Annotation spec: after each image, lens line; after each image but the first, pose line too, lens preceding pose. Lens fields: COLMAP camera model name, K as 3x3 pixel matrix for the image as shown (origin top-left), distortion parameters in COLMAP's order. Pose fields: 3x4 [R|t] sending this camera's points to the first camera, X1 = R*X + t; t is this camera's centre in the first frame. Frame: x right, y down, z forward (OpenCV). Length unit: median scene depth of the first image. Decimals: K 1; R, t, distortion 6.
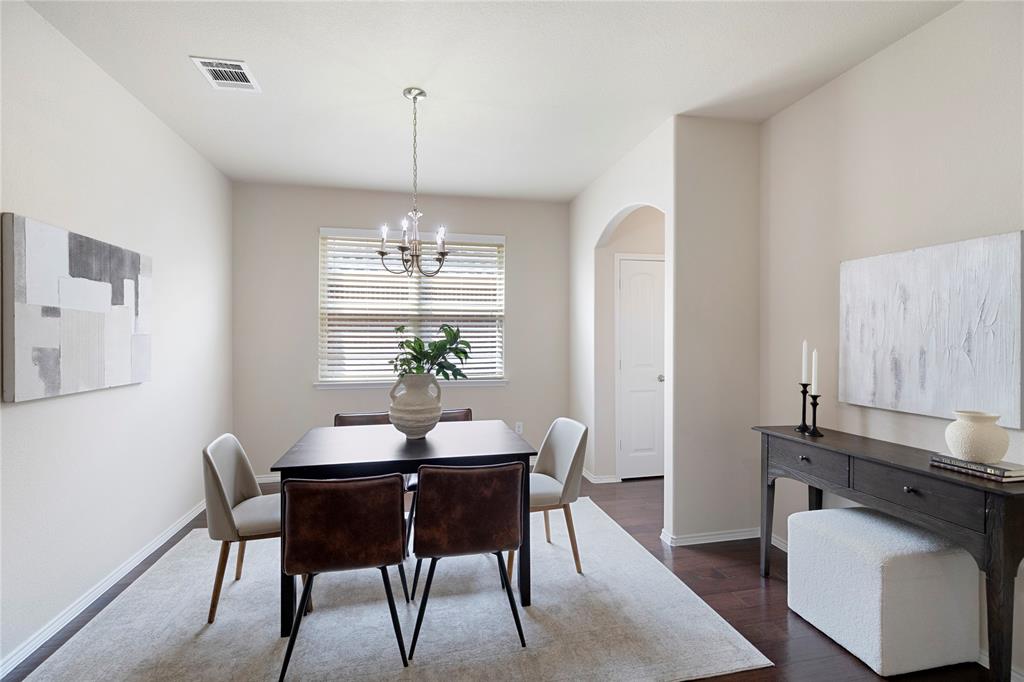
lens RADIAL K [[458.9, 0, 512.0], [0, 458.9, 341.0], [0, 0, 1]] dist [0.000657, 0.000058]
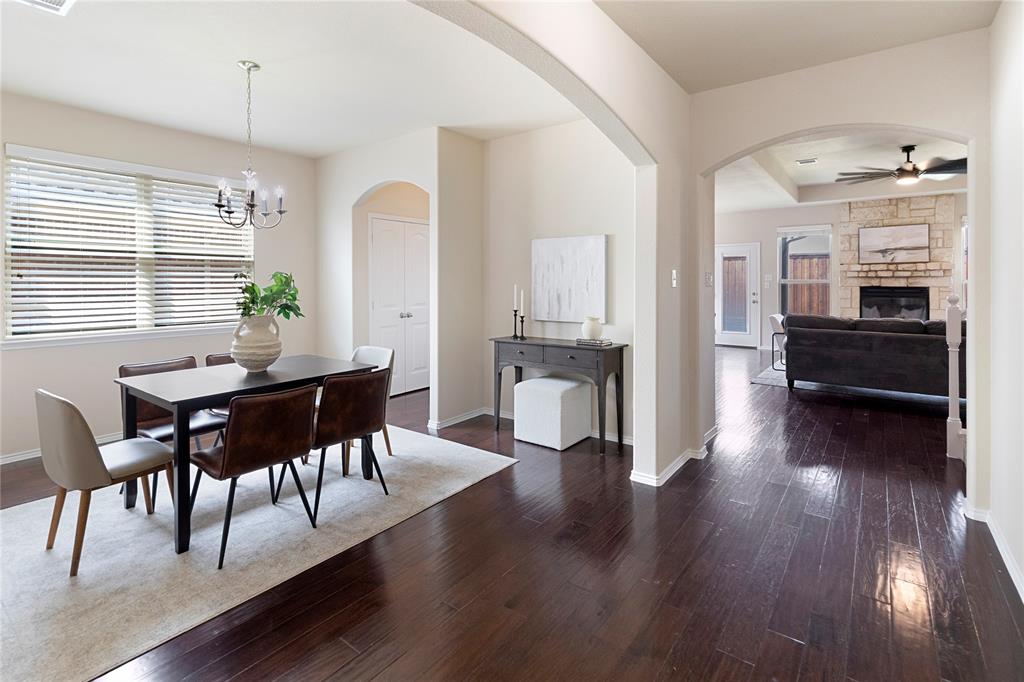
lens RADIAL K [[480.2, 0, 512.5], [0, 480.2, 287.4], [0, 0, 1]] dist [0.001418, 0.000233]
pose [[0.759495, -0.009522, 0.650443, -0.535295], [0.007160, 0.999955, 0.006278, -0.001141], [-0.650474, -0.000111, 0.759529, -0.341644]]
